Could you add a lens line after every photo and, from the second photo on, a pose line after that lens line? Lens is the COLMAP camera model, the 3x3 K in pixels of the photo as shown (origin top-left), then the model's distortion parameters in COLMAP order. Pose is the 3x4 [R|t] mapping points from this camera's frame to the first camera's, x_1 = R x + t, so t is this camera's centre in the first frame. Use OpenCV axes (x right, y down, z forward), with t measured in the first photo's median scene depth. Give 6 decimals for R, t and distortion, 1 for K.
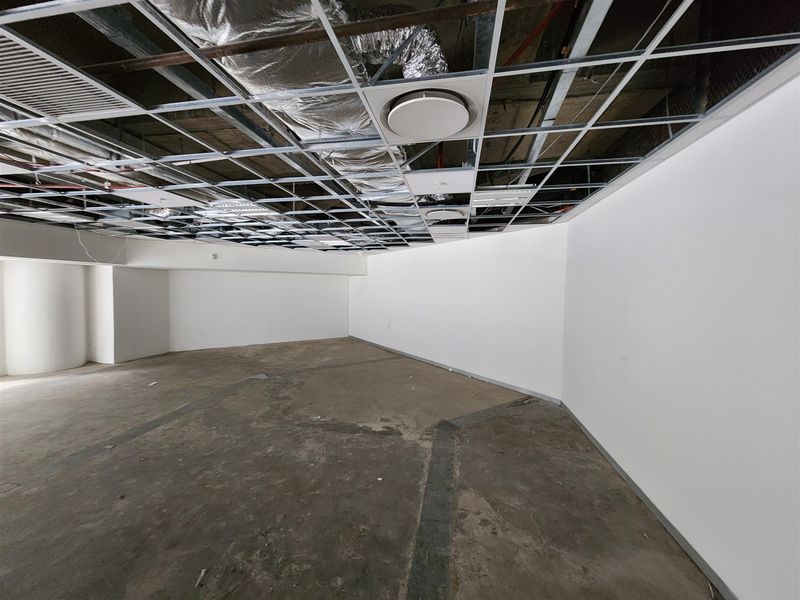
lens RADIAL K [[323.1, 0, 400.0], [0, 323.1, 300.0], [0, 0, 1]] dist [-0.000584, -0.000034]
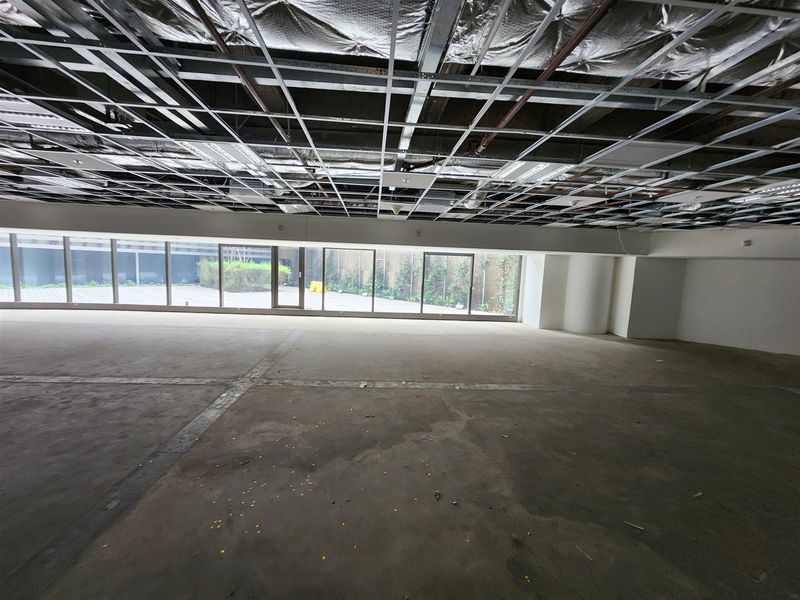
lens RADIAL K [[323.1, 0, 400.0], [0, 323.1, 300.0], [0, 0, 1]] dist [-0.000584, -0.000034]
pose [[0.238488, 0.101051, -0.965874, 0.098399], [-0.067825, 0.993876, 0.087234, 0.012550], [0.968774, 0.044706, 0.243881, -0.183175]]
